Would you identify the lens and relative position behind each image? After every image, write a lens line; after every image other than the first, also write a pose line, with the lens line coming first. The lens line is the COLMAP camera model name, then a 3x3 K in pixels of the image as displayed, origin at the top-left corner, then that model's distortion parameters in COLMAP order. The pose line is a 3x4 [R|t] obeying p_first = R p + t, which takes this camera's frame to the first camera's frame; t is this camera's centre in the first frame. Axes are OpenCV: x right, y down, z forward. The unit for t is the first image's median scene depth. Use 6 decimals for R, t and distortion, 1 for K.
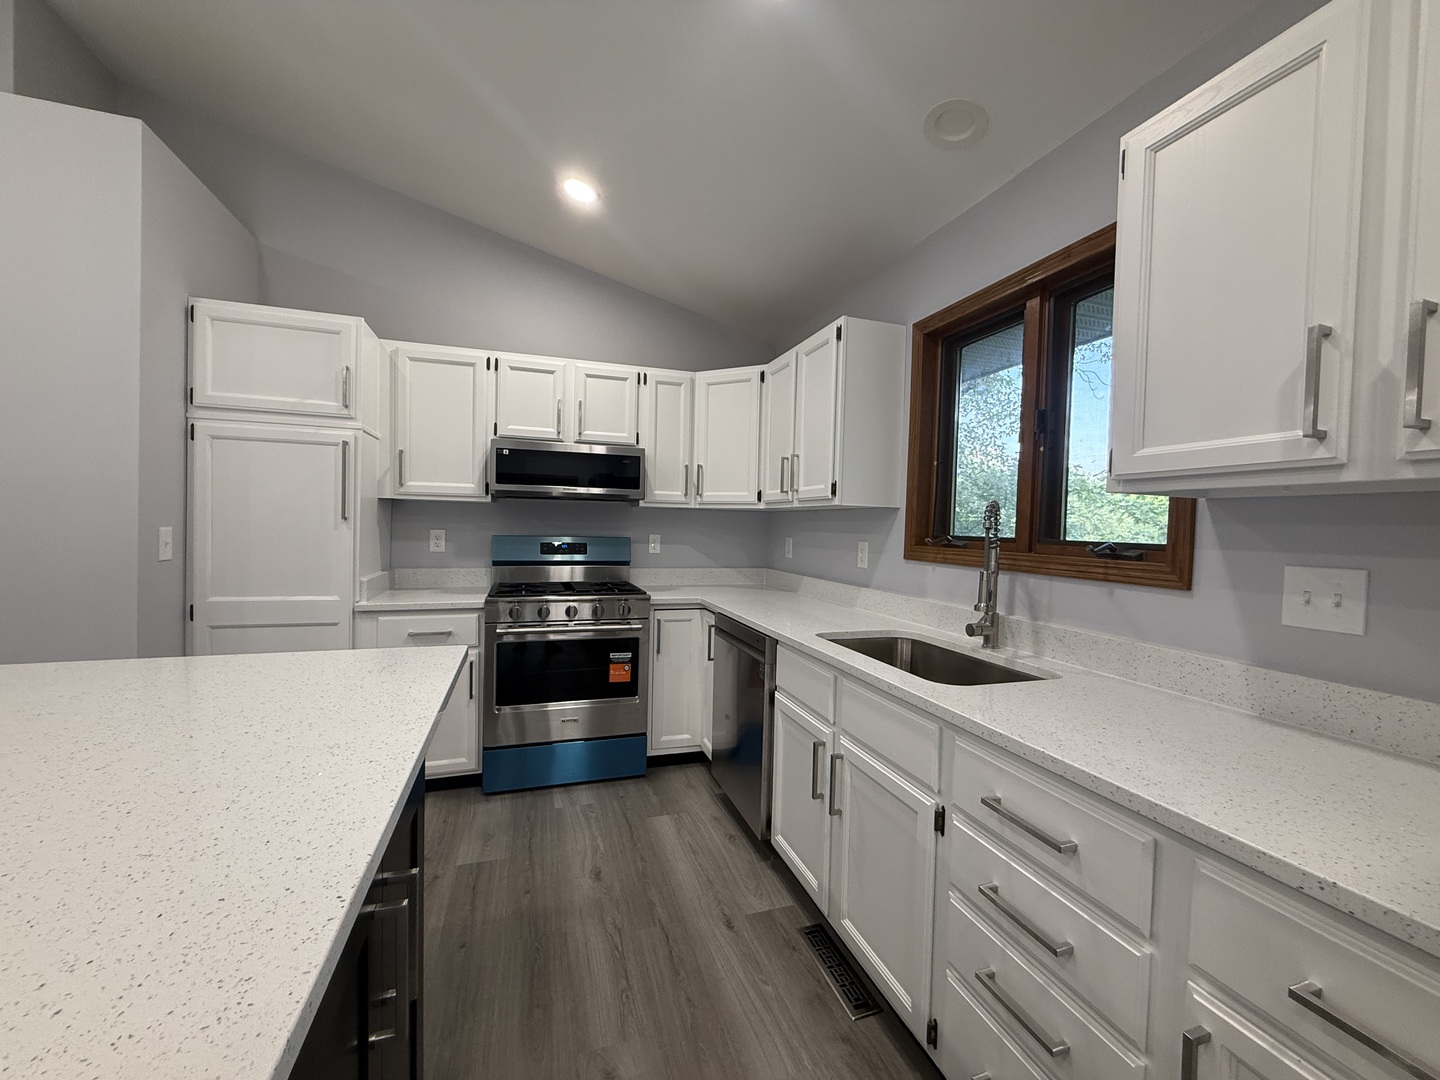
lens RADIAL K [[575.3, 0, 720.0], [0, 575.3, 540.0], [0, 0, 1]] dist [0.002689, 0.000152]
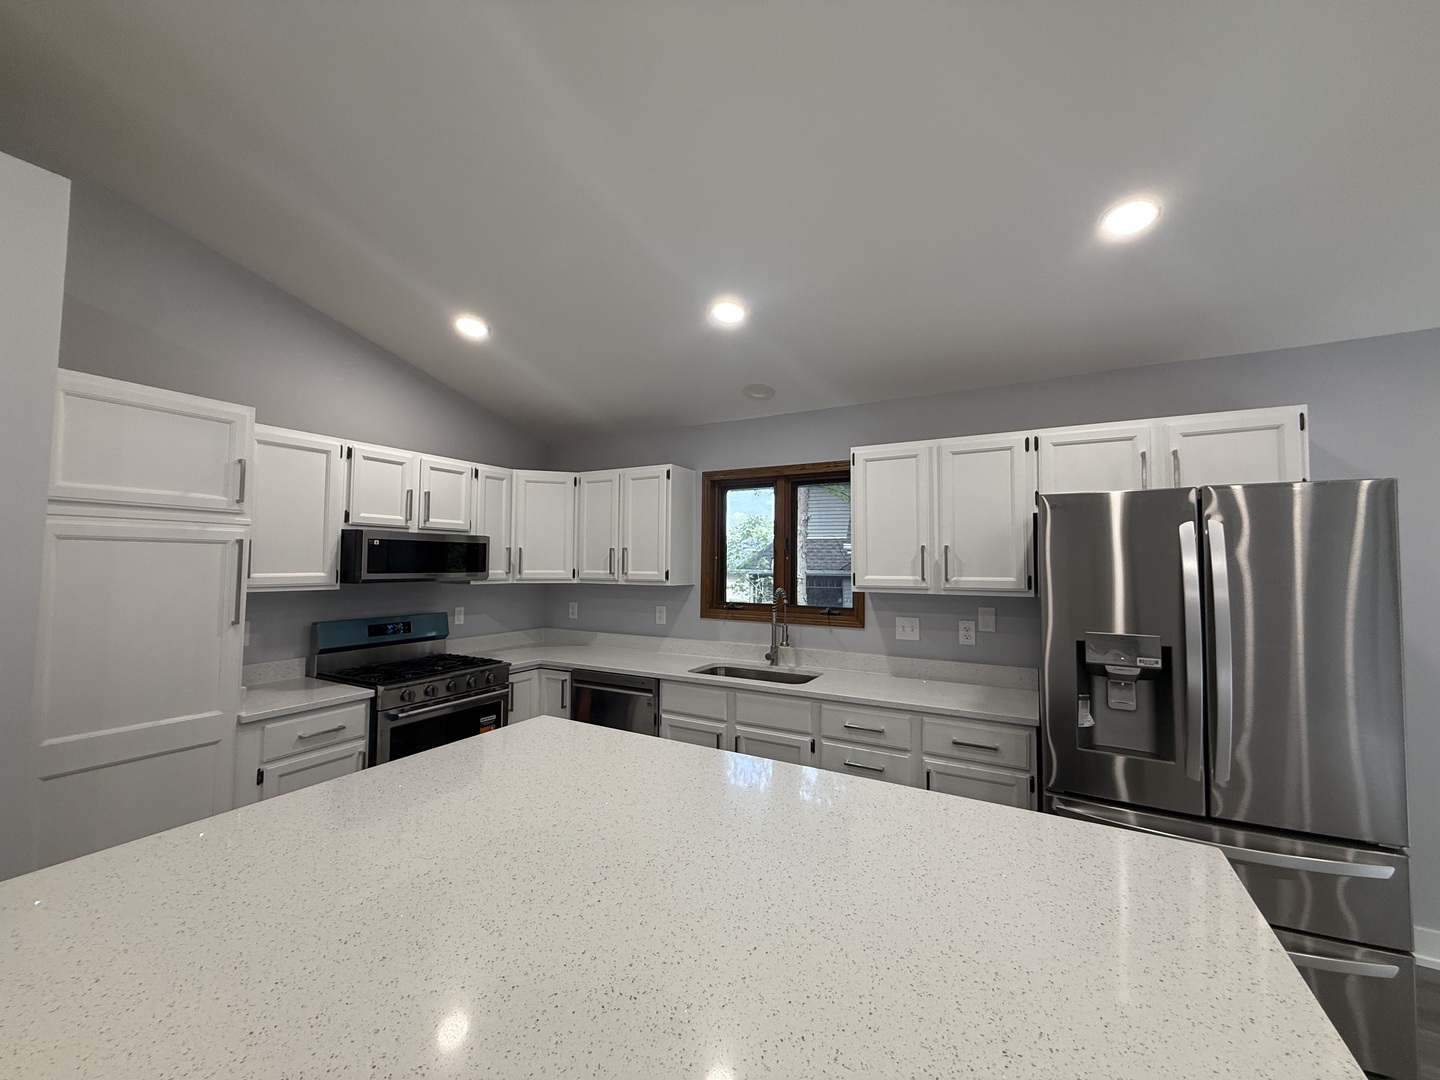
lens RADIAL K [[571.9, 0, 720.0], [0, 571.9, 540.0], [0, 0, 1]] dist [0.000639, 0.000010]
pose [[0.732560, 0.009834, 0.680632, -0.688372], [0.028011, 0.998613, -0.044576, -0.104142], [-0.680126, 0.051720, 0.731268, -0.194533]]
